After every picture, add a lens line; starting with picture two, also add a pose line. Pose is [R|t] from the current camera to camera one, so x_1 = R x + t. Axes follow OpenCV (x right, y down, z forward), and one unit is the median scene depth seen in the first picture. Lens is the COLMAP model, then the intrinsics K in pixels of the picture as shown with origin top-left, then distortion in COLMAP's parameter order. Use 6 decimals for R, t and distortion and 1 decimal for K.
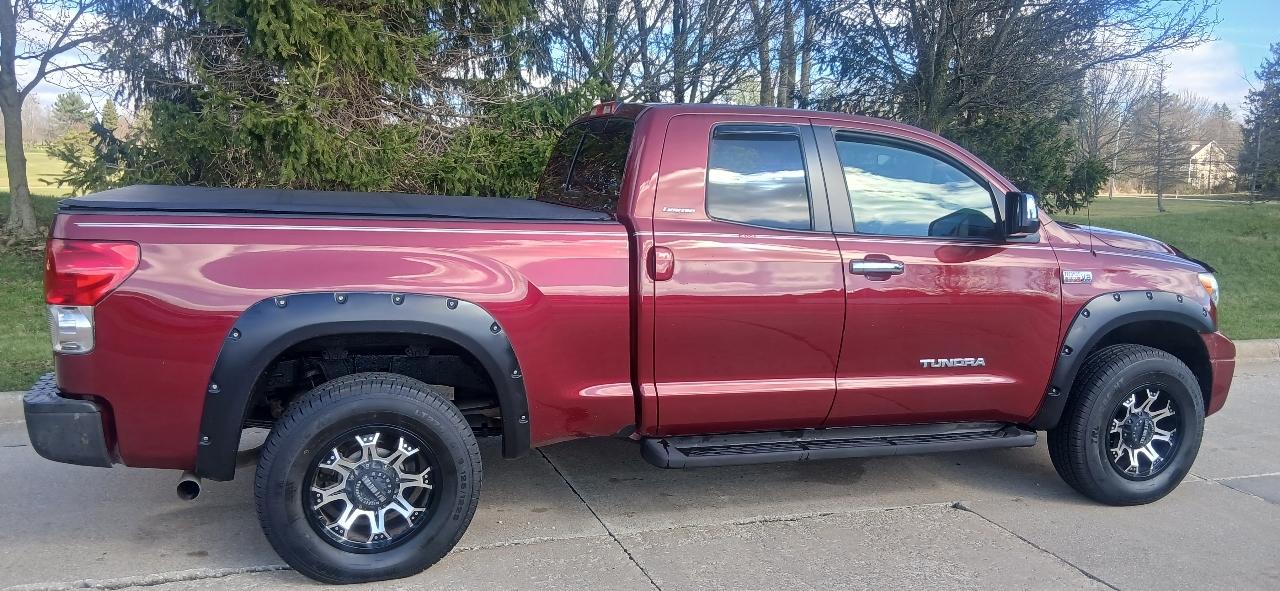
lens RADIAL K [[959.5, 0, 646.4], [0, 959.5, 293.3], [0, 0, 1]] dist [0.112487, -0.193221]
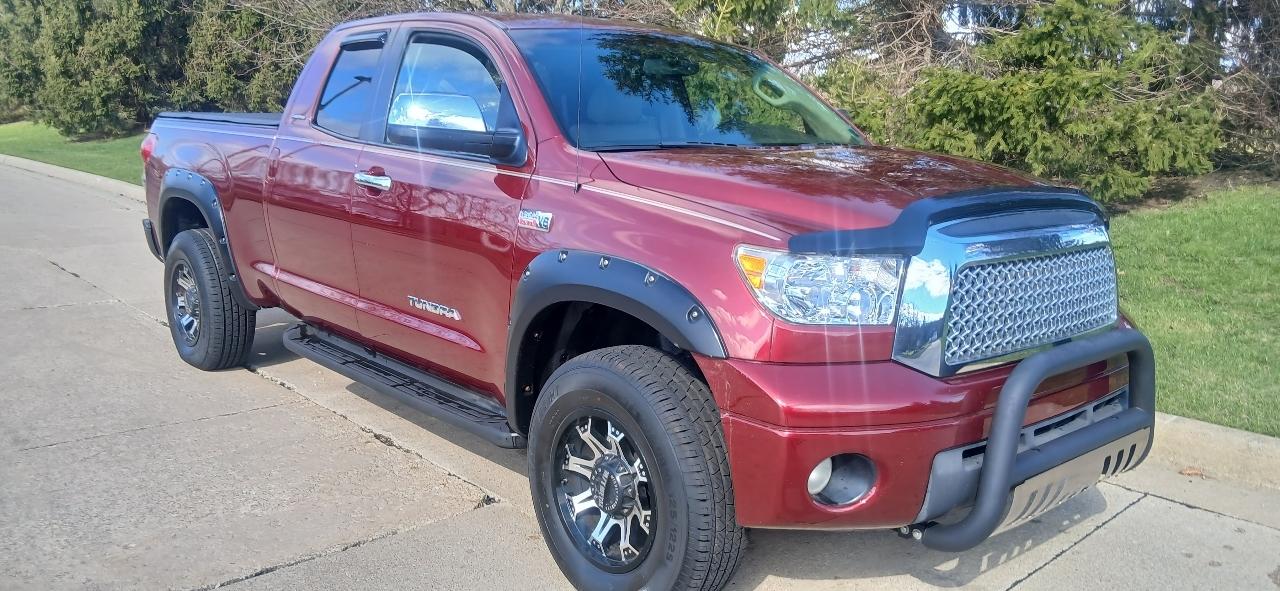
lens RADIAL K [[984.6, 0, 647.0], [0, 984.6, 292.3], [0, 0, 1]] dist [0.120393, -0.205201]
pose [[0.397978, 0.139370, -0.906747, 1.235307], [-0.128508, 0.987117, 0.095320, -0.047300], [0.908350, 0.078589, 0.410761, 0.888103]]
